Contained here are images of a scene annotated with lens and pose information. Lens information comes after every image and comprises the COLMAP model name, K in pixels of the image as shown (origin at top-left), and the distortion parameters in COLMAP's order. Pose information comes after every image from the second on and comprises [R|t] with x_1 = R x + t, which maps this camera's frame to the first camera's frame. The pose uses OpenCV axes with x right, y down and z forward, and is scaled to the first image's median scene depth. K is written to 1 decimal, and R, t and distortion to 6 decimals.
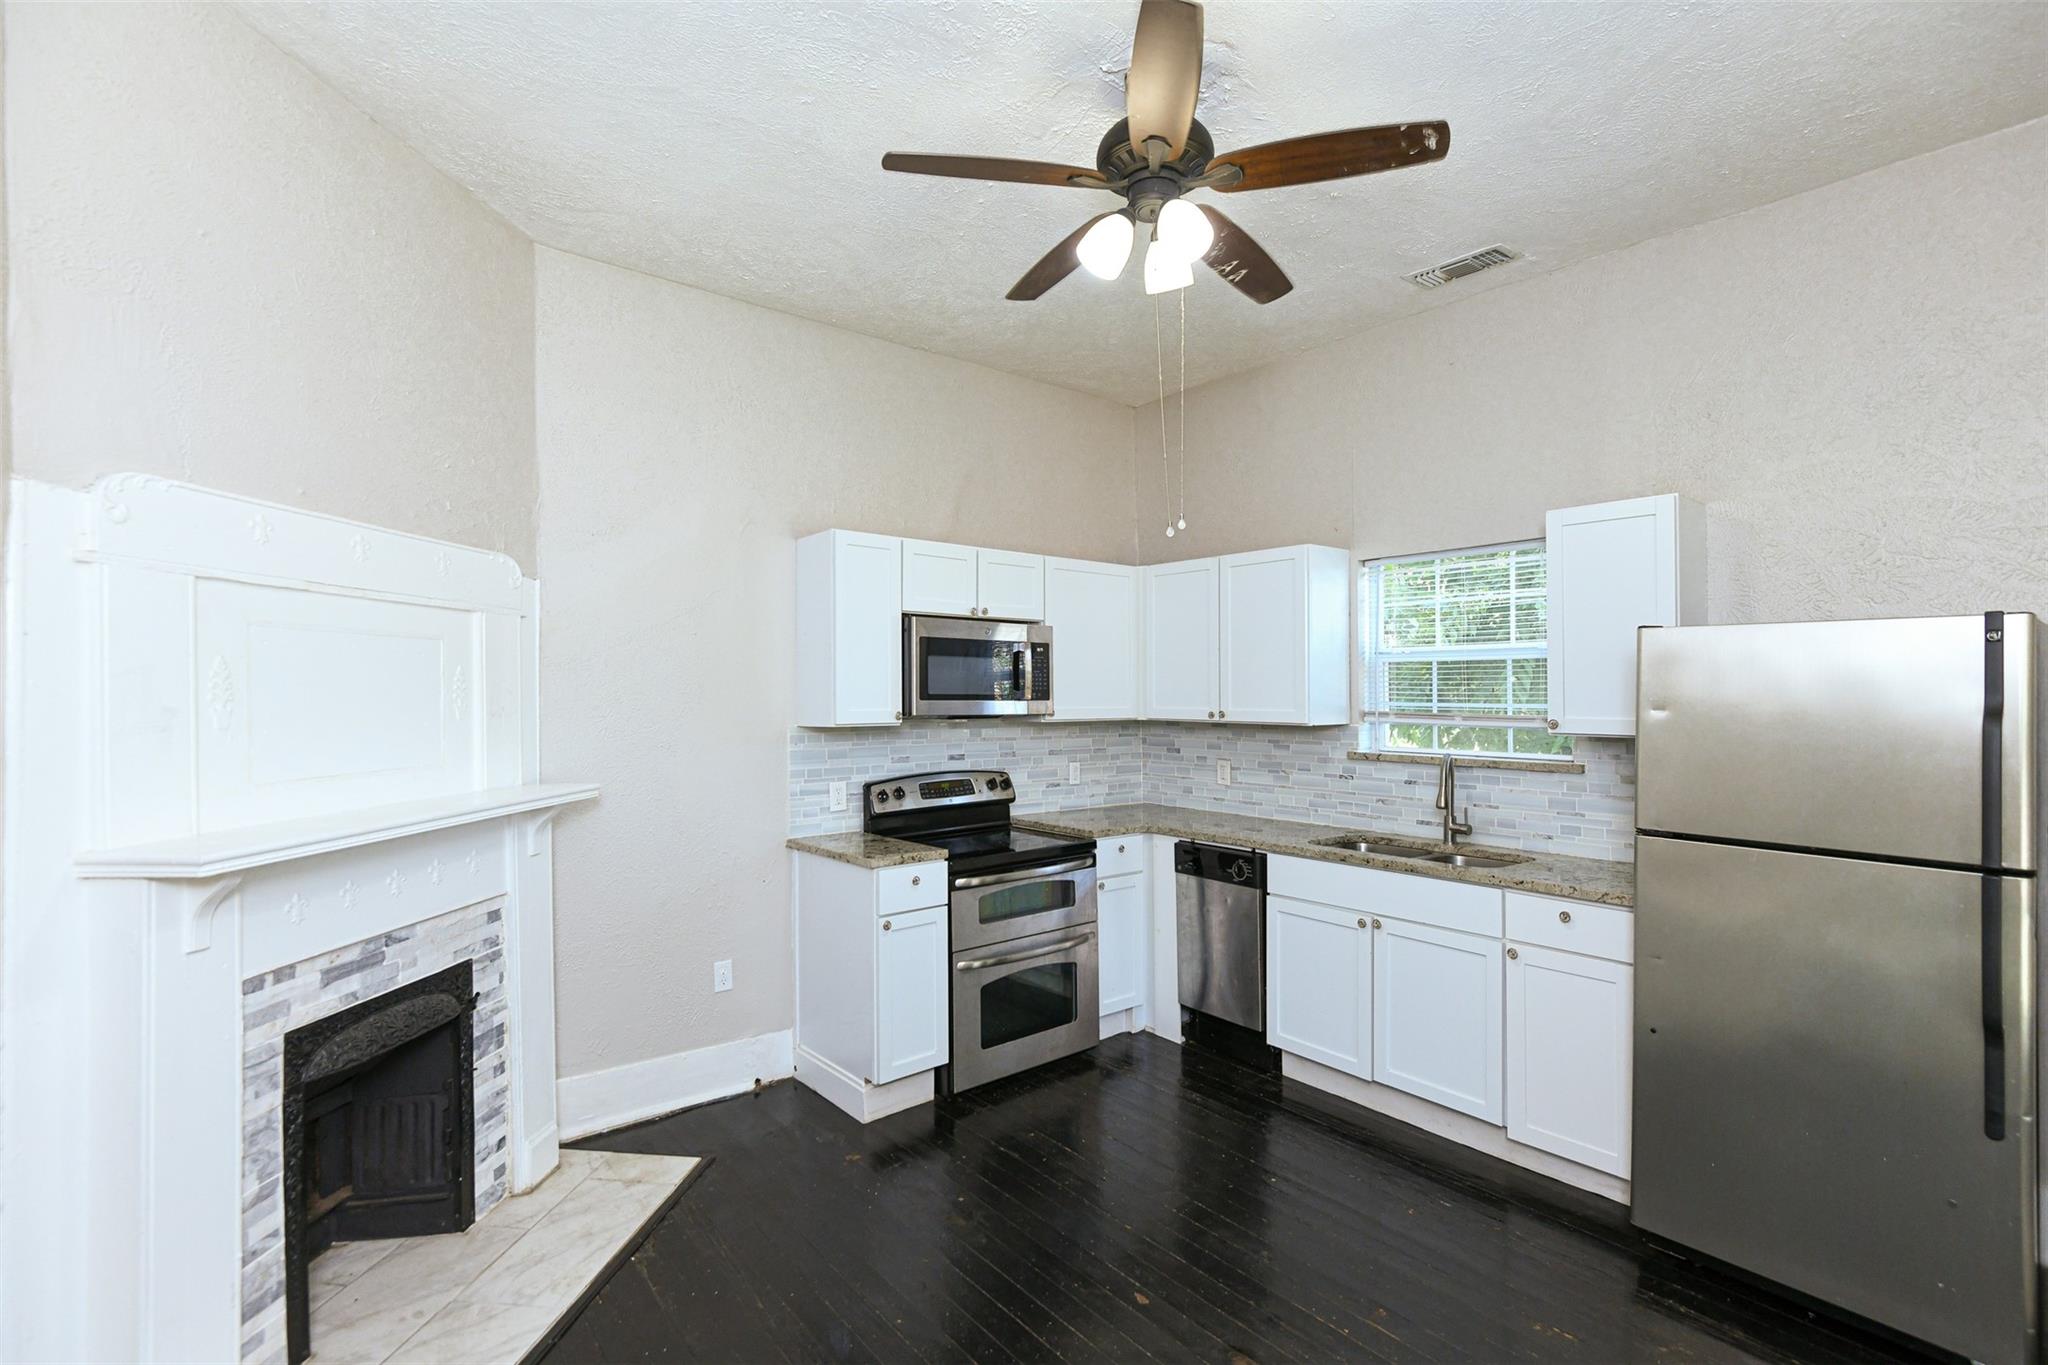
lens RADIAL K [[979.8, 0, 1026.0], [0, 979.8, 664.6], [0, 0, 1]] dist [0.013570, -0.005560]
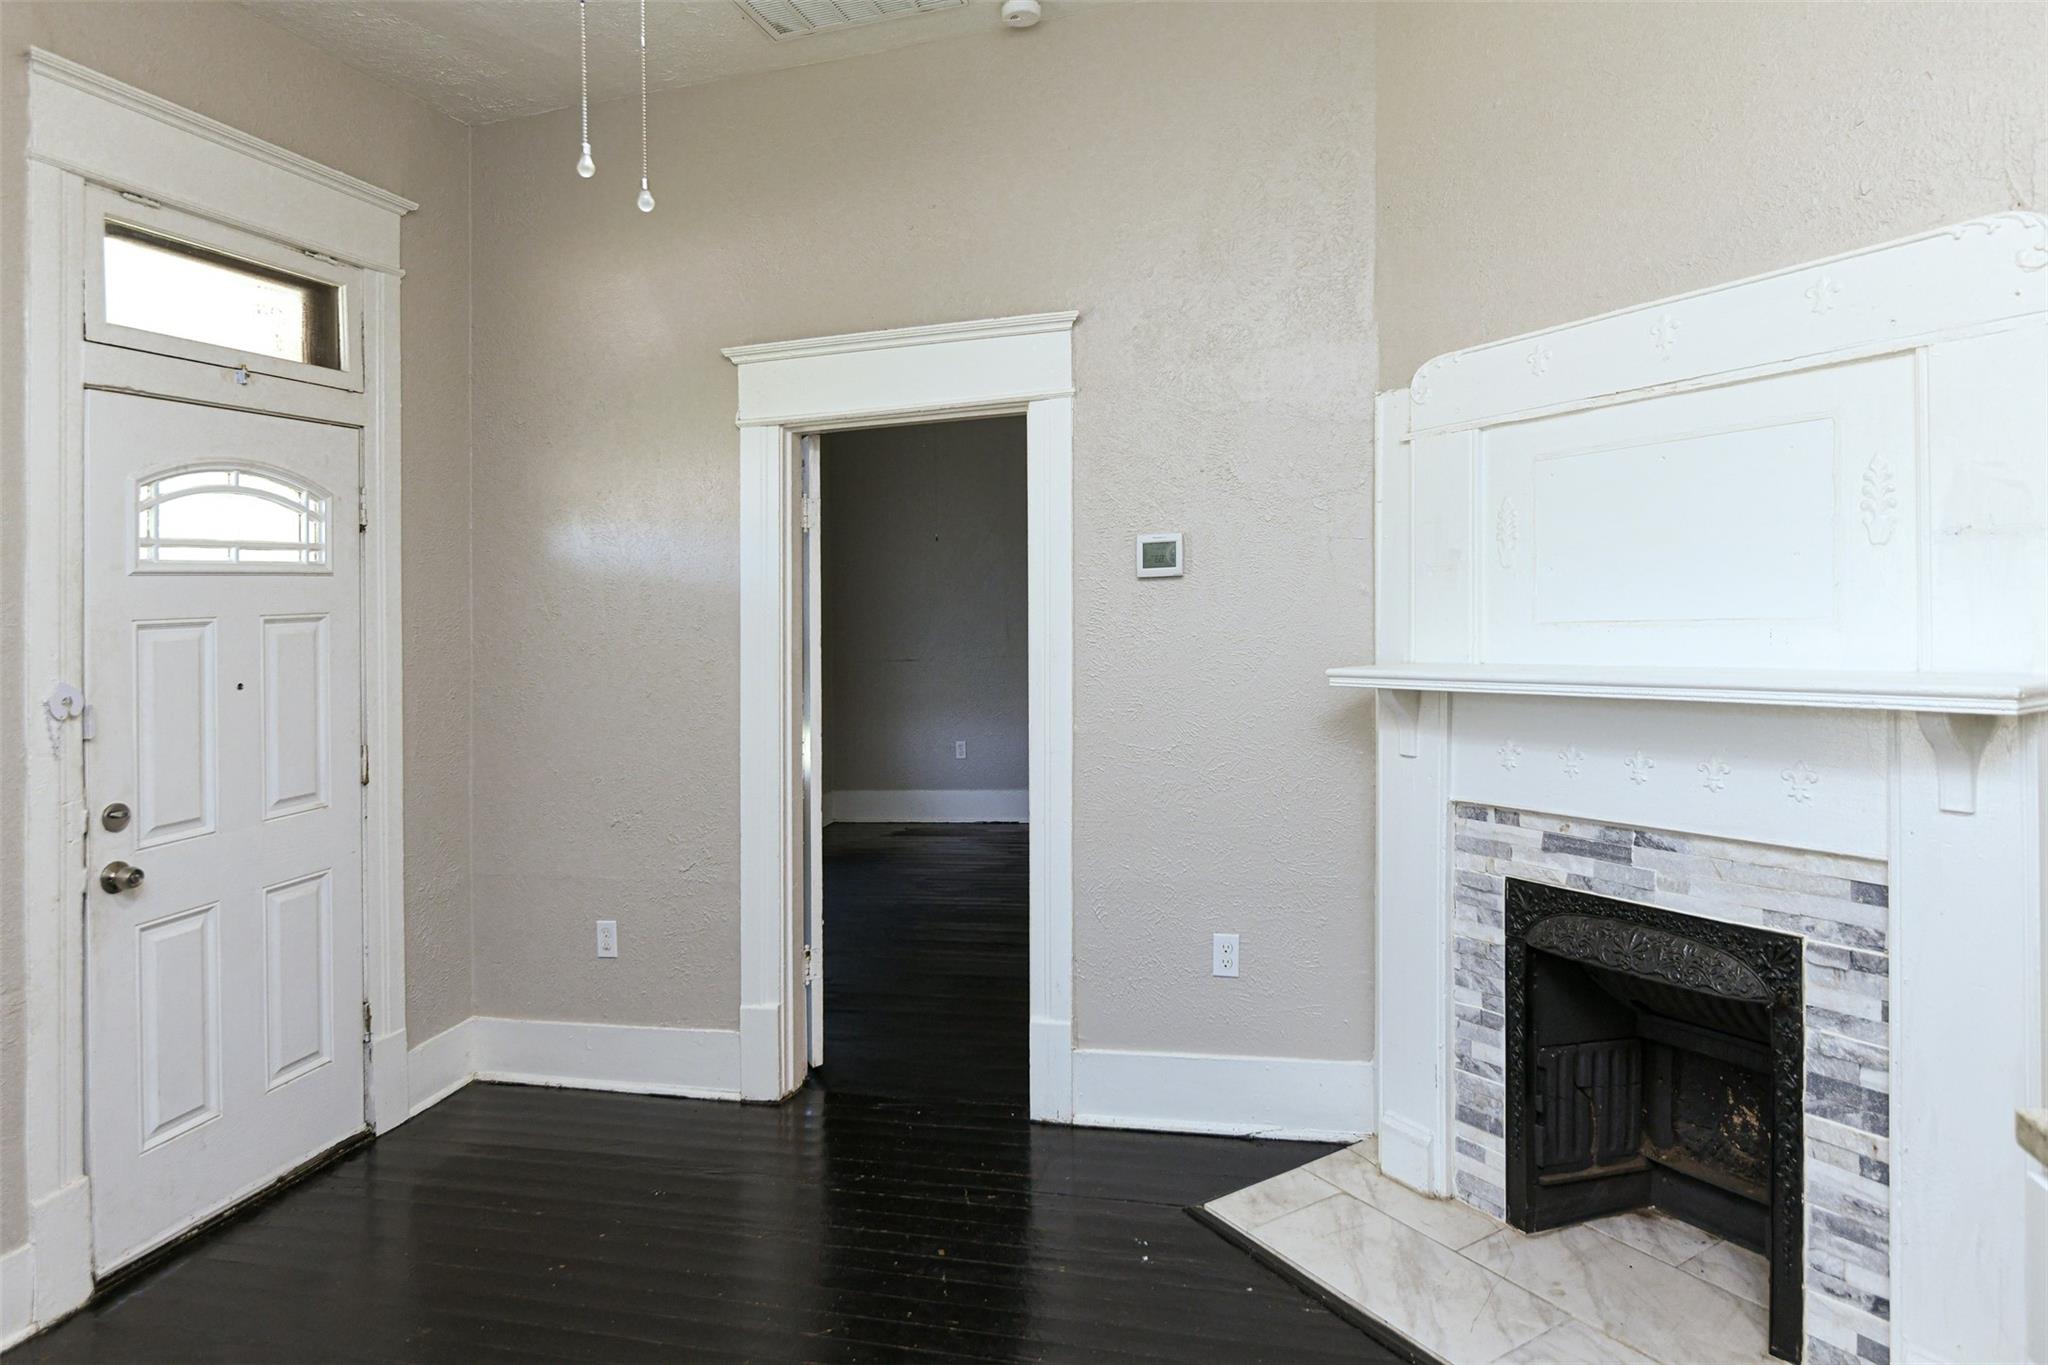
lens RADIAL K [[1220.4, 0, 961.2], [0, 1220.4, 587.0], [0, 0, 1]] dist [-0.002621, 0.000680]
pose [[-0.826069, 0.041254, -0.562056, 0.210744], [0.070915, 0.996999, -0.031047, 0.048498], [0.559089, -0.065505, -0.826516, 0.982113]]
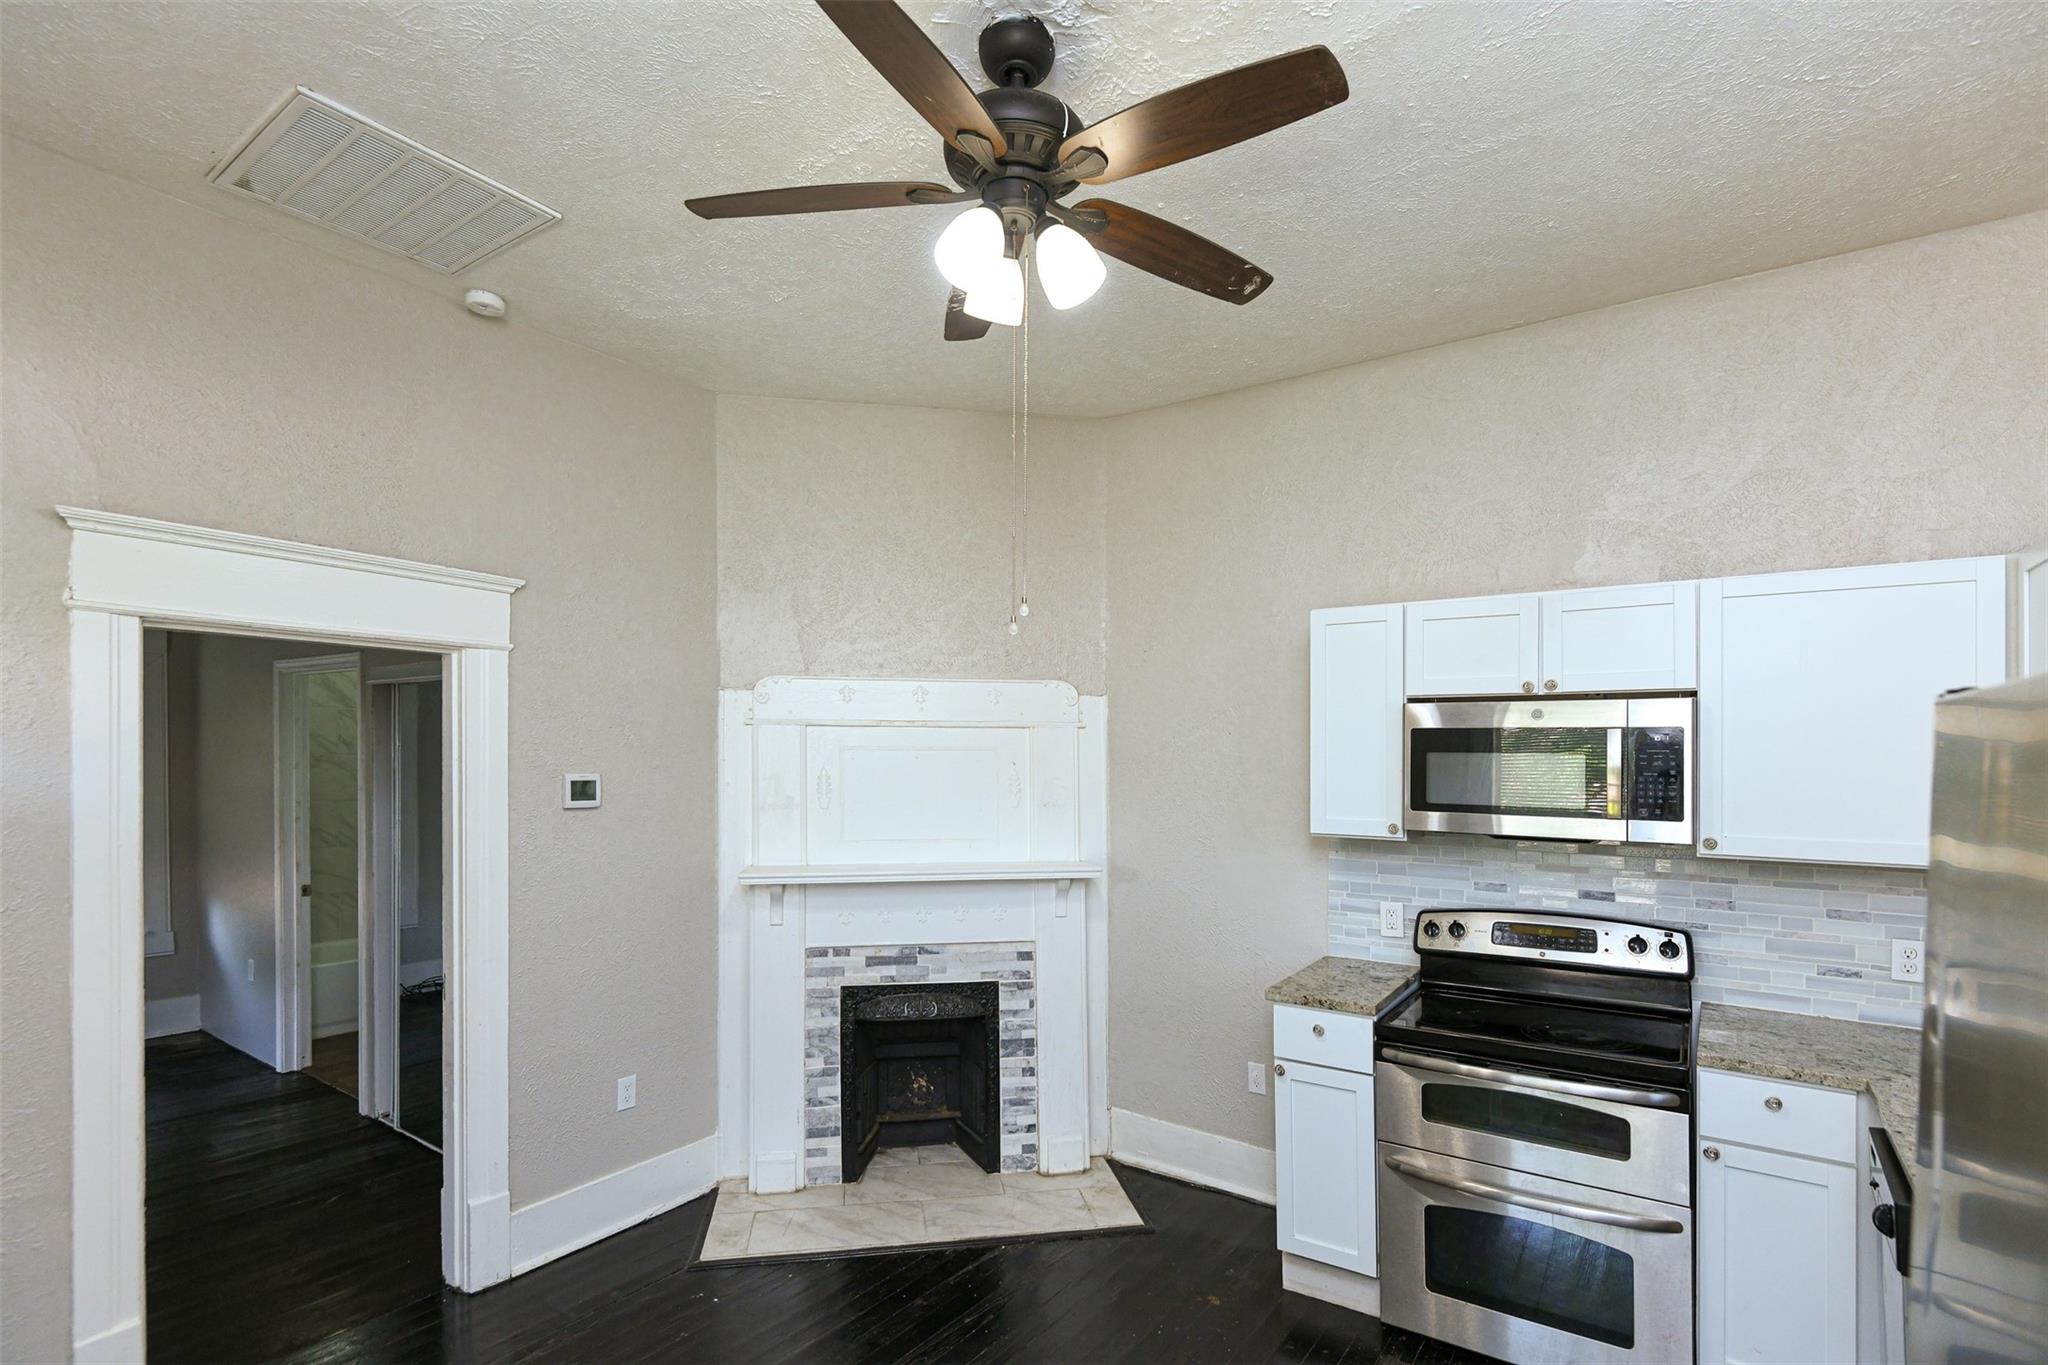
lens RADIAL K [[979.8, 0, 1025.3], [0, 979.8, 742.4], [0, 0, 1]] dist [0.013570, -0.005560]
pose [[0.266666, -0.008439, -0.963752, 0.565643], [0.020603, 0.999783, -0.003053, -0.023038], [0.963569, -0.019042, 0.266782, 0.491596]]
